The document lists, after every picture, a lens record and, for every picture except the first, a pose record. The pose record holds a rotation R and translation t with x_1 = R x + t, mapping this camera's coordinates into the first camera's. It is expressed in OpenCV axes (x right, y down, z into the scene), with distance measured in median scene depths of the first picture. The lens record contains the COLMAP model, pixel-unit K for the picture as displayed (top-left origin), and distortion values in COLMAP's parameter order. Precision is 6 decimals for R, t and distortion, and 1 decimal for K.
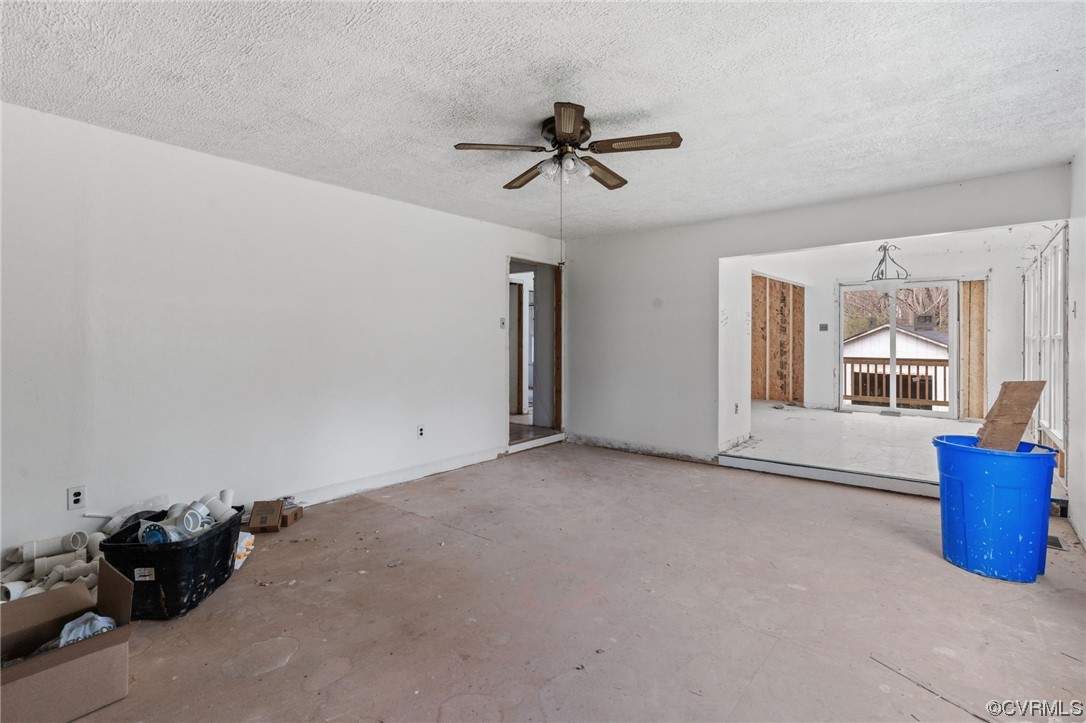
lens RADIAL K [[528.2, 0, 542.5], [0, 528.2, 350.7], [0, 0, 1]] dist [-0.001012, -0.000112]
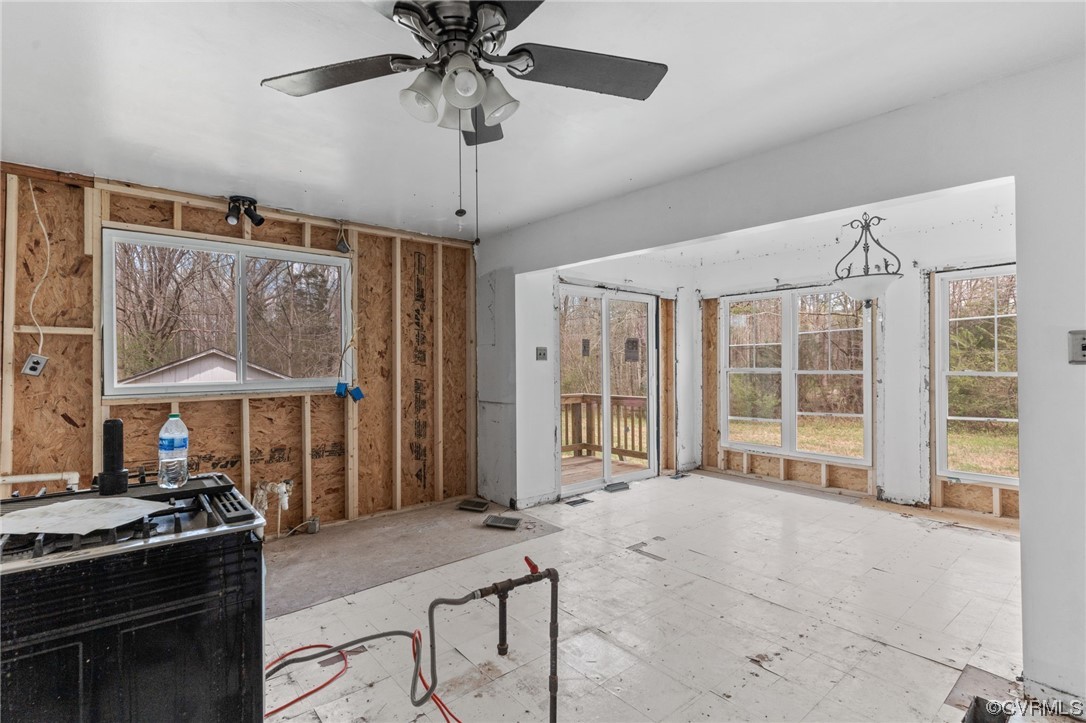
lens RADIAL K [[495.1, 0, 543.0], [0, 495.1, 361.5], [0, 0, 1]] dist [-0.000766, -0.000074]
pose [[0.198434, 0.004659, 0.980103, 0.034001], [0.028920, 0.999525, -0.010607, -0.030659], [-0.979687, 0.030450, 0.198205, 0.900664]]
